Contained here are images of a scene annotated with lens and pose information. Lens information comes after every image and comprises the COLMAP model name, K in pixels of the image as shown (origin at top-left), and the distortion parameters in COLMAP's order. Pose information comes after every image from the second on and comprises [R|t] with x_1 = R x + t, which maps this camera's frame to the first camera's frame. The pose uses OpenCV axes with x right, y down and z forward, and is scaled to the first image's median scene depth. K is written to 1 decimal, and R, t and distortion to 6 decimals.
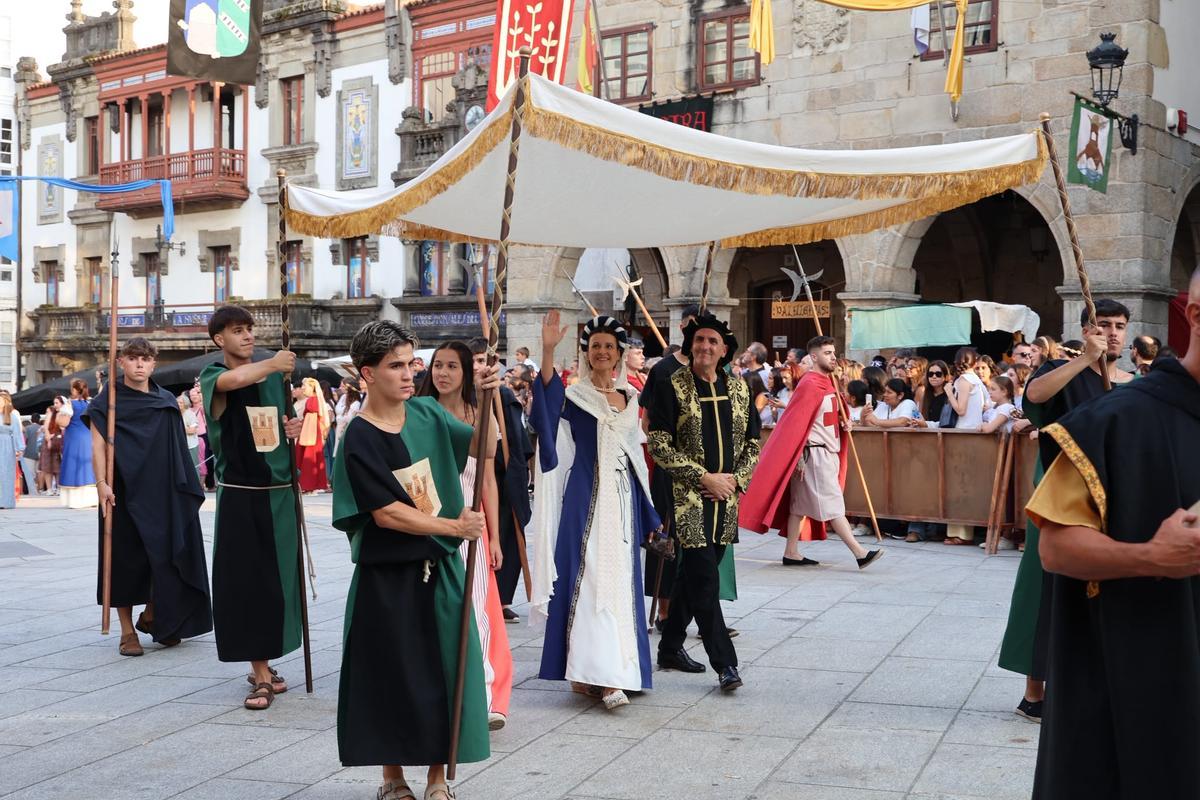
lens RADIAL K [[1510.4, 0, 600.0], [0, 1510.4, 400.0], [0, 0, 1]] dist [0.008385, 0.059744]
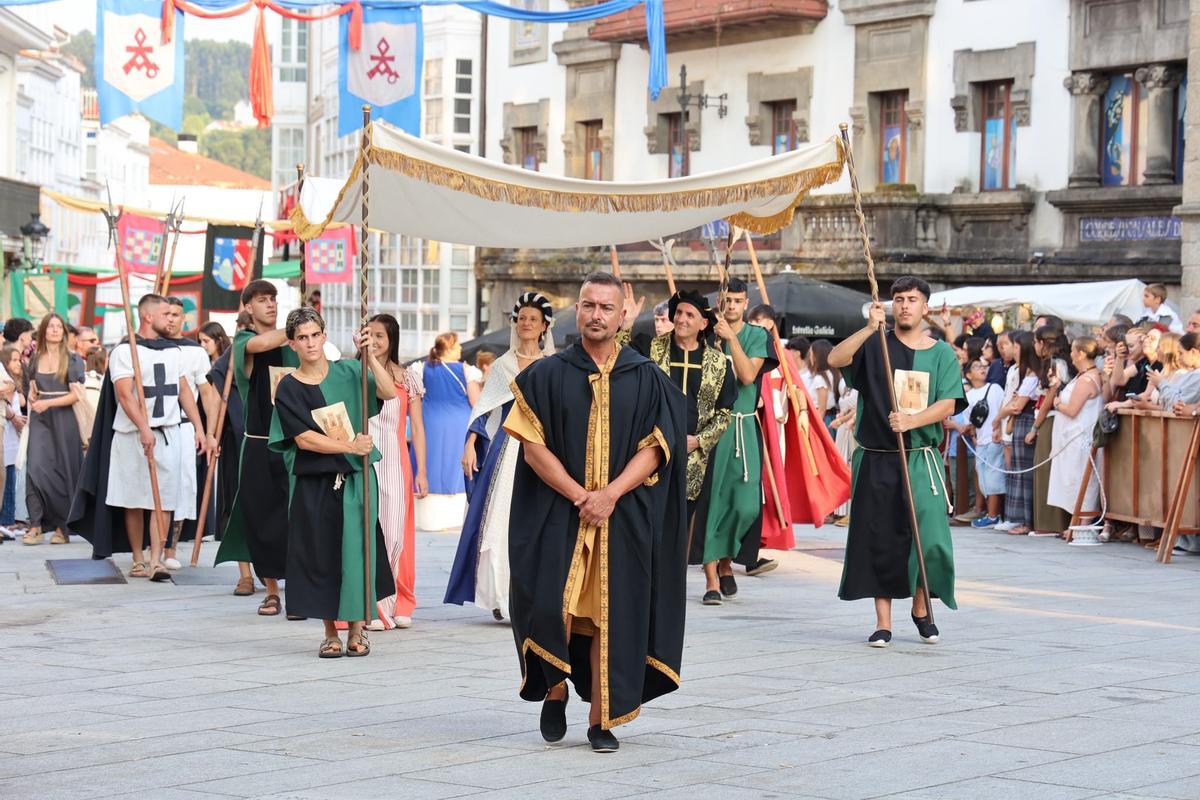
lens RADIAL K [[2946.2, 0, 600.0], [0, 2946.2, 400.0], [0, 0, 1]] dist [0.235950, -0.473918]
pose [[0.934670, 0.019905, -0.354958, 0.094785], [-0.016228, 0.999779, 0.013332, -0.001621], [0.355145, -0.006701, 0.934787, -0.086087]]
